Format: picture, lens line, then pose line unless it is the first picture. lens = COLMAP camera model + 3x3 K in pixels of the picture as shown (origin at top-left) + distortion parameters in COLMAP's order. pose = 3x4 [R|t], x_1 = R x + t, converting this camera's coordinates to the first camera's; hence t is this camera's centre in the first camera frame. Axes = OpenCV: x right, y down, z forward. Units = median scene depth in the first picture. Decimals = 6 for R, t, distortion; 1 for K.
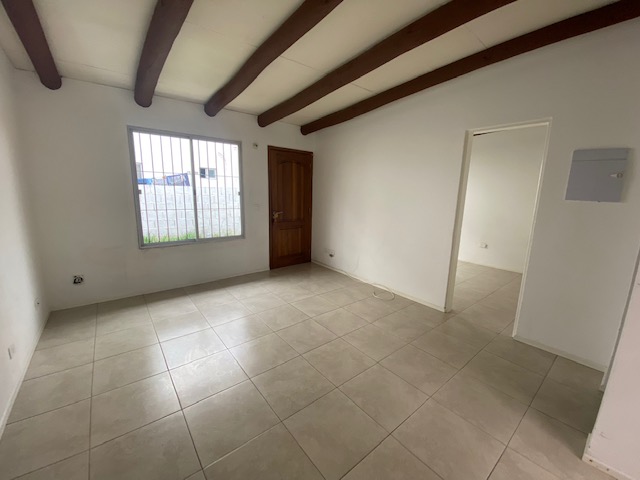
lens RADIAL K [[257.9, 0, 323.2], [0, 257.9, 237.2], [0, 0, 1]] dist [0.004312, -0.010672]
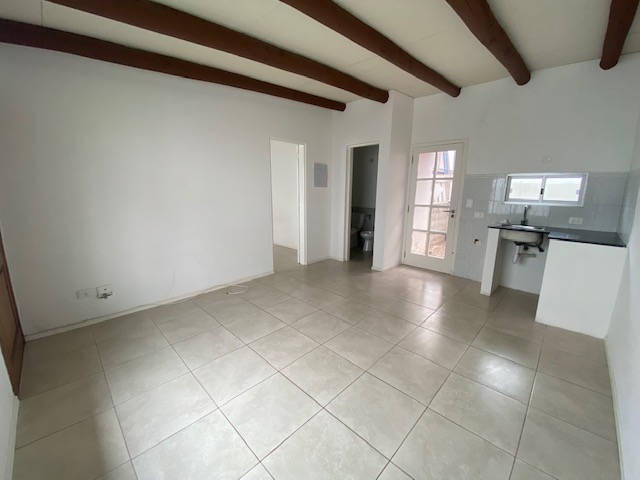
lens RADIAL K [[257.9, 0, 317.2], [0, 257.9, 239.5], [0, 0, 1]] dist [0.004312, -0.010672]
pose [[-0.113204, -0.221343, 0.968603, -0.783560], [0.159865, 0.958110, 0.237629, -0.153415], [-0.980626, 0.181746, -0.073077, 0.827523]]
